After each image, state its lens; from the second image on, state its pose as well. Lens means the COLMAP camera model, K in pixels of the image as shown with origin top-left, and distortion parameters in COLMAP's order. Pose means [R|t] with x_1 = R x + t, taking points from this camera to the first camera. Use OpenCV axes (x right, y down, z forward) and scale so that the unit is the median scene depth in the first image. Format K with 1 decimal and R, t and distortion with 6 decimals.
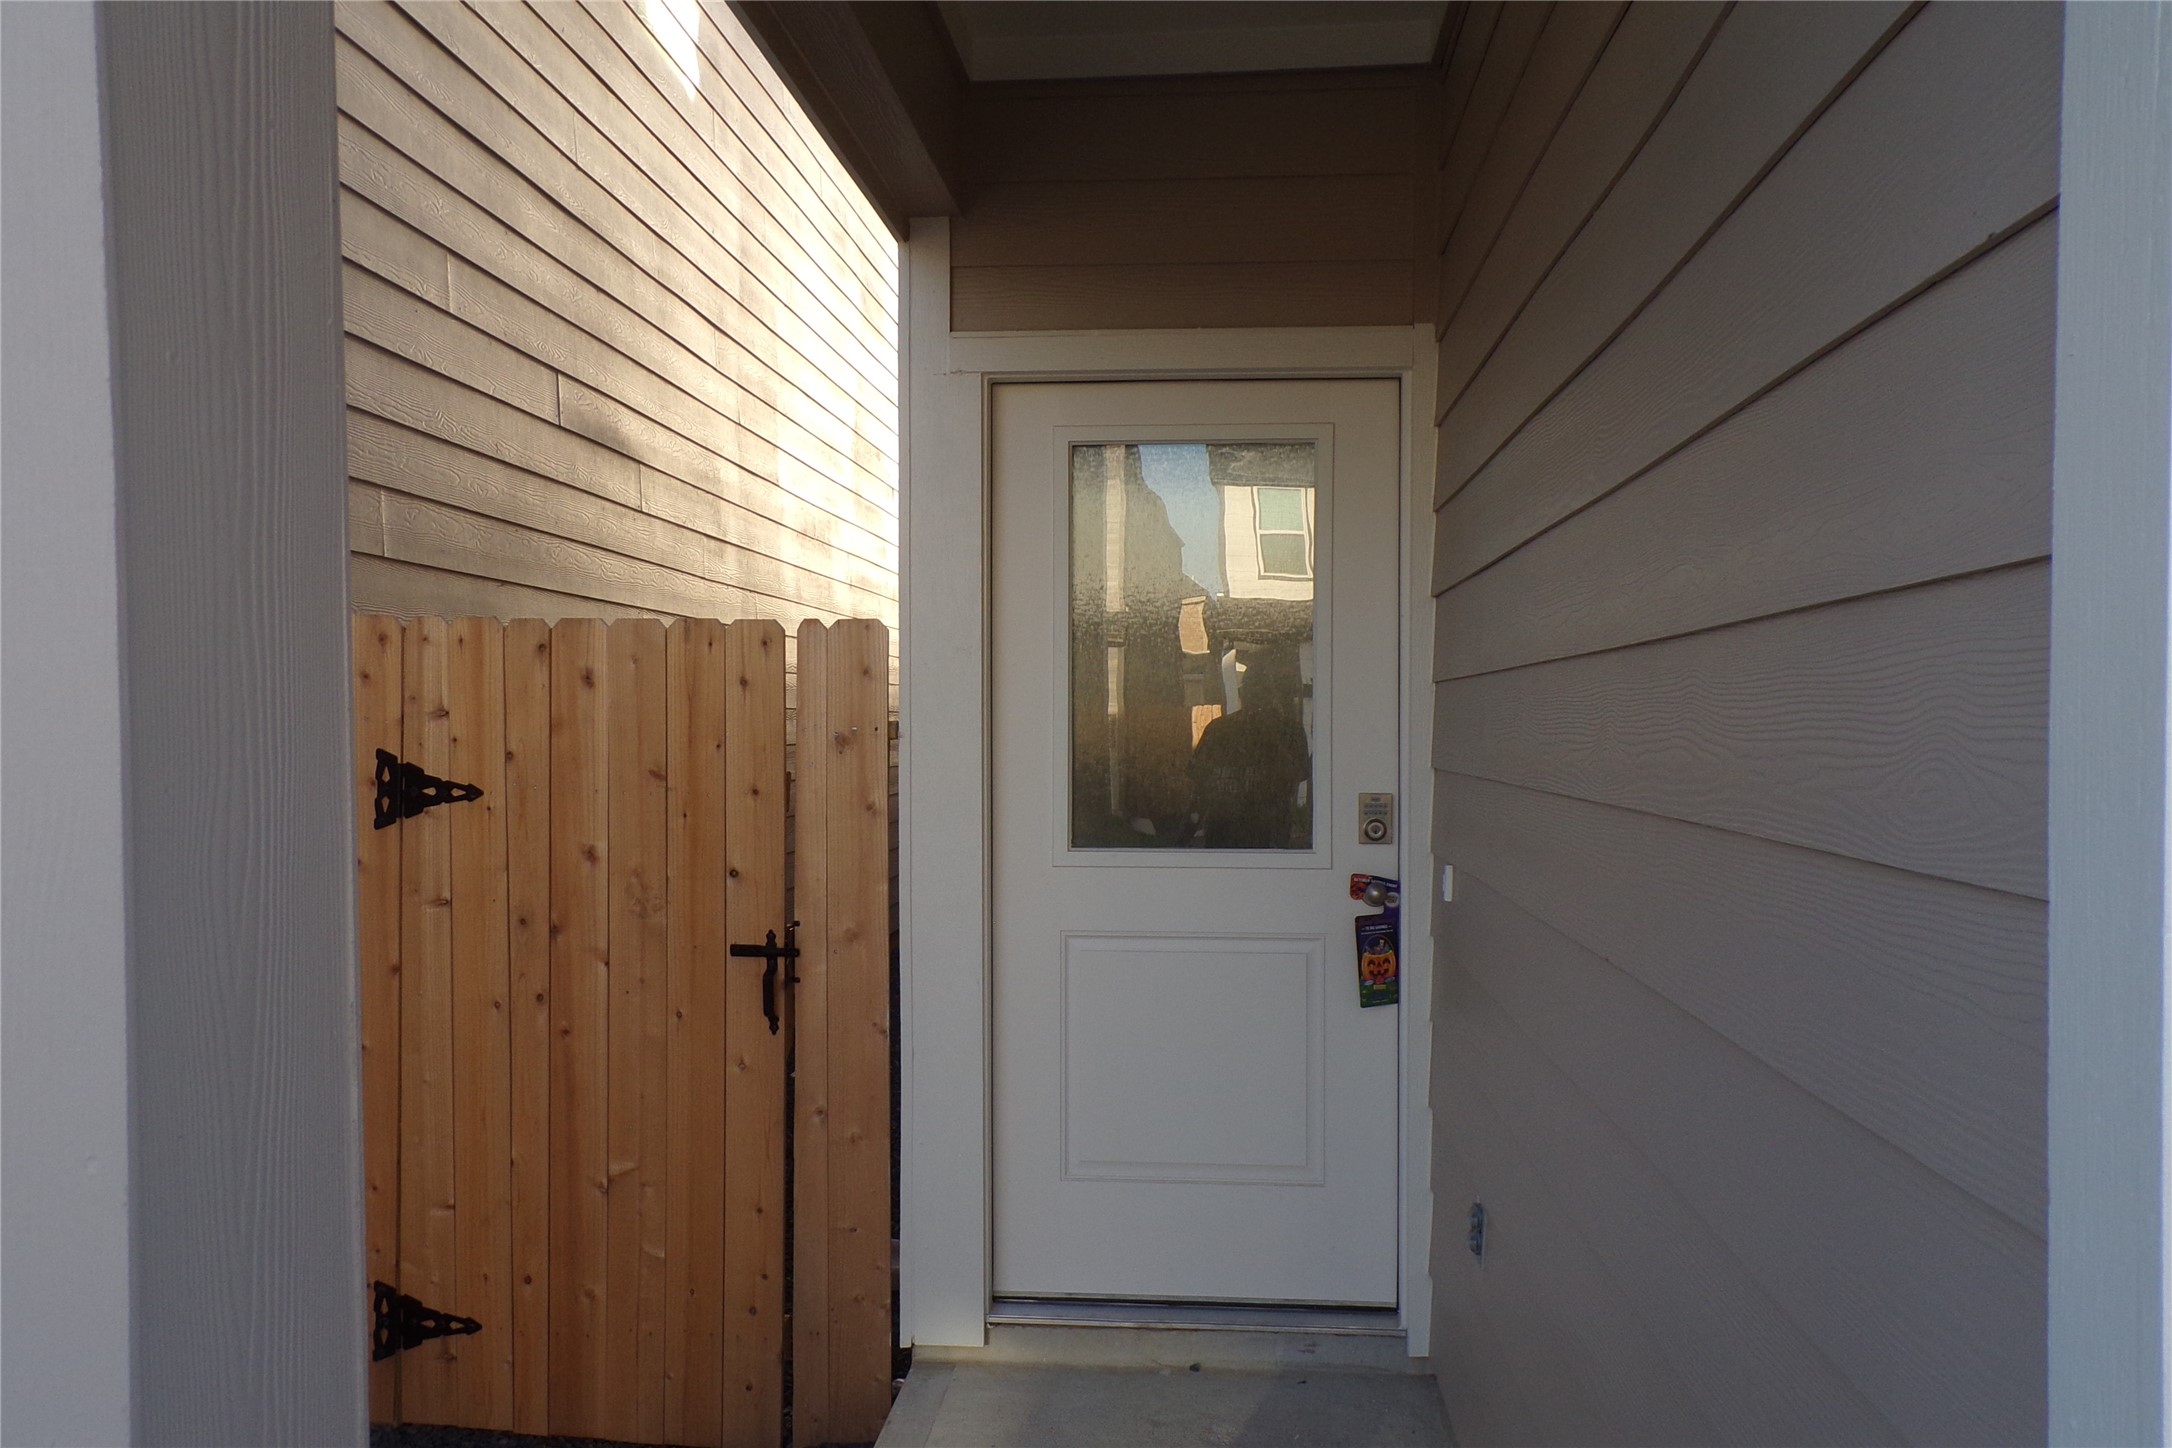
lens RADIAL K [[1772.5, 0, 1086.0], [0, 1772.5, 724.0], [0, 0, 1]] dist [-0.005089, 0.013515]
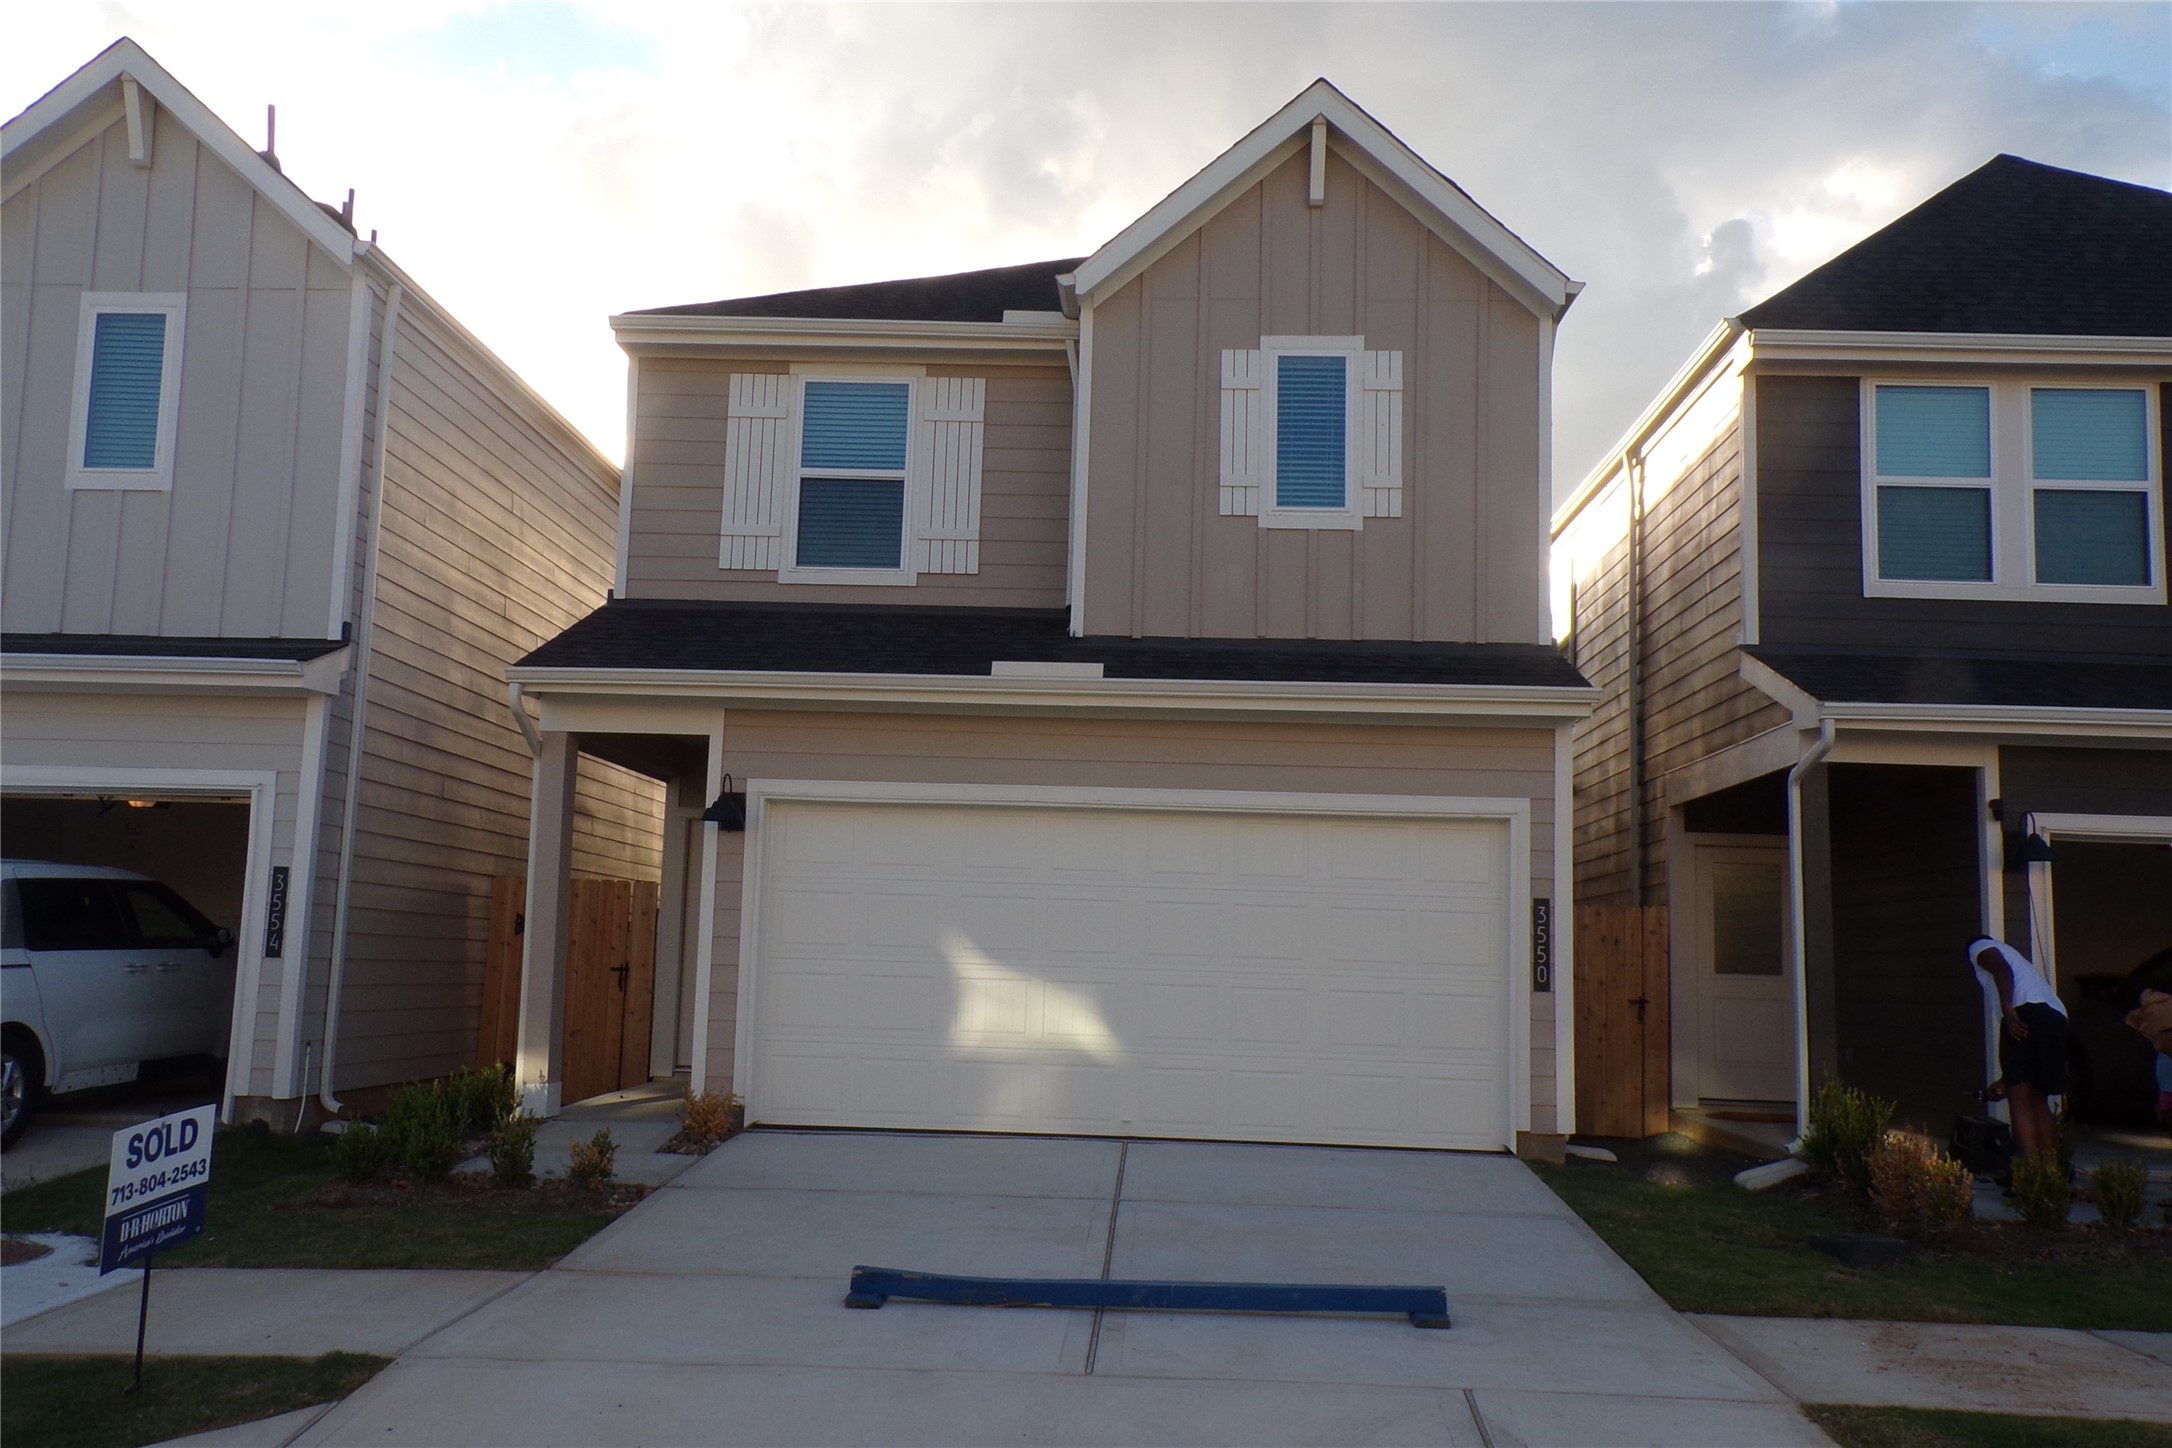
lens RADIAL K [[1772.5, 0, 1086.0], [0, 1772.5, 724.0], [0, 0, 1]] dist [-0.005089, 0.013515]
pose [[0.998951, 0.032813, 0.031925, 0.654492], [-0.028070, 0.989880, -0.139104, 0.106068], [-0.036167, 0.138062, 0.989763, -2.763360]]
